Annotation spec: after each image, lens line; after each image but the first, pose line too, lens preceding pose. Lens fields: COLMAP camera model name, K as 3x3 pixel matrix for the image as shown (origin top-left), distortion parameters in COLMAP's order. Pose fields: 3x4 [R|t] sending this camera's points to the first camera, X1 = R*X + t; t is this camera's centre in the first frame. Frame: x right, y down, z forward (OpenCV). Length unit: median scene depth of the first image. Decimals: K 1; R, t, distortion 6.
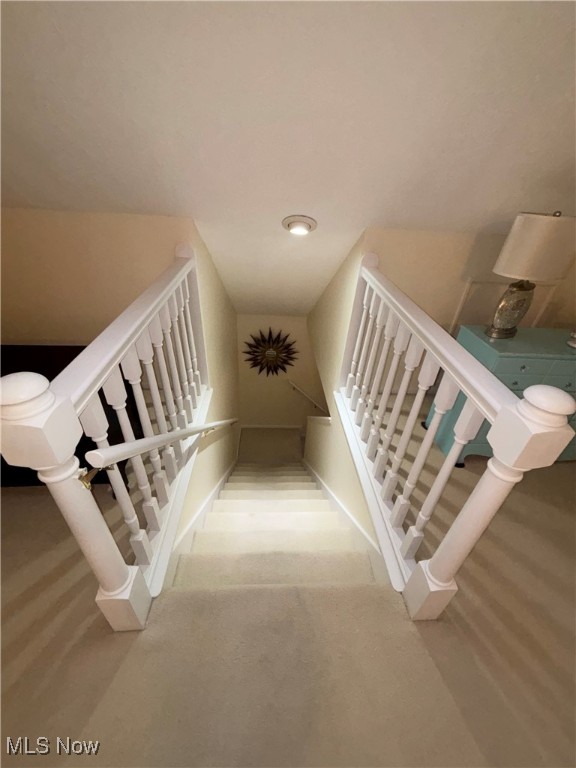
lens RADIAL K [[310.5, 0, 286.9], [0, 310.5, 387.1], [0, 0, 1]] dist [0.000996, -0.000050]
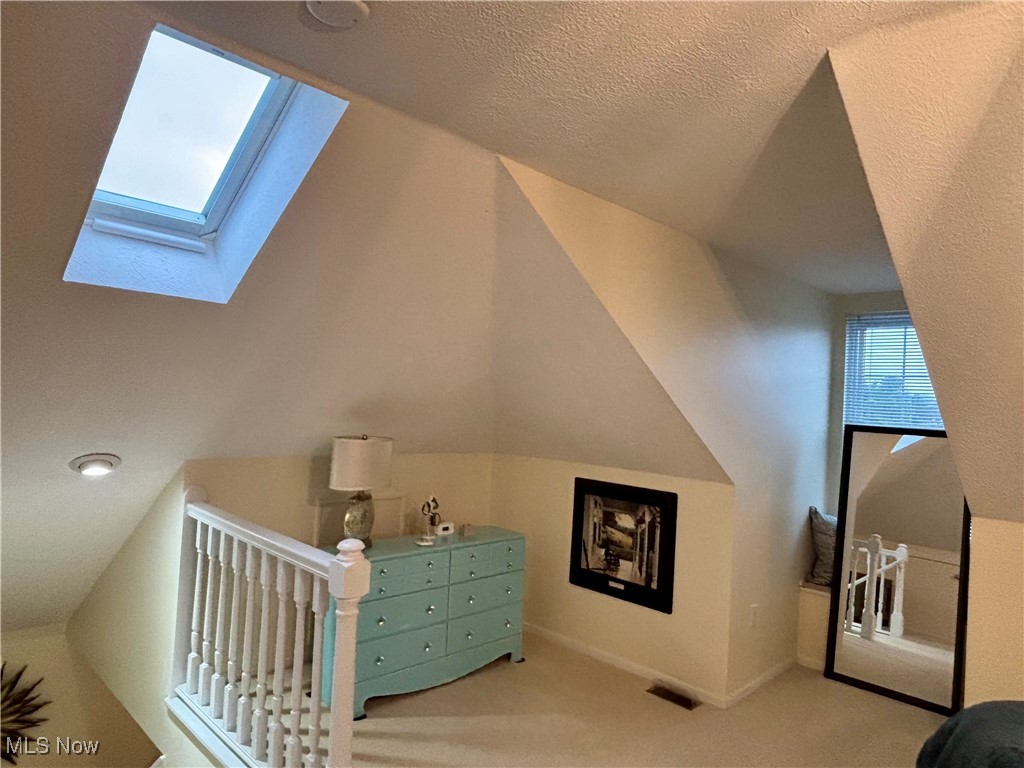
lens RADIAL K [[639.2, 0, 513.8], [0, 639.2, 391.0], [0, 0, 1]] dist [0.000950, 0.003482]
pose [[0.731587, -0.006781, 0.681714, -0.275859], [0.372712, 0.841265, -0.391610, 0.344242], [-0.570847, 0.540580, 0.617986, -0.693105]]
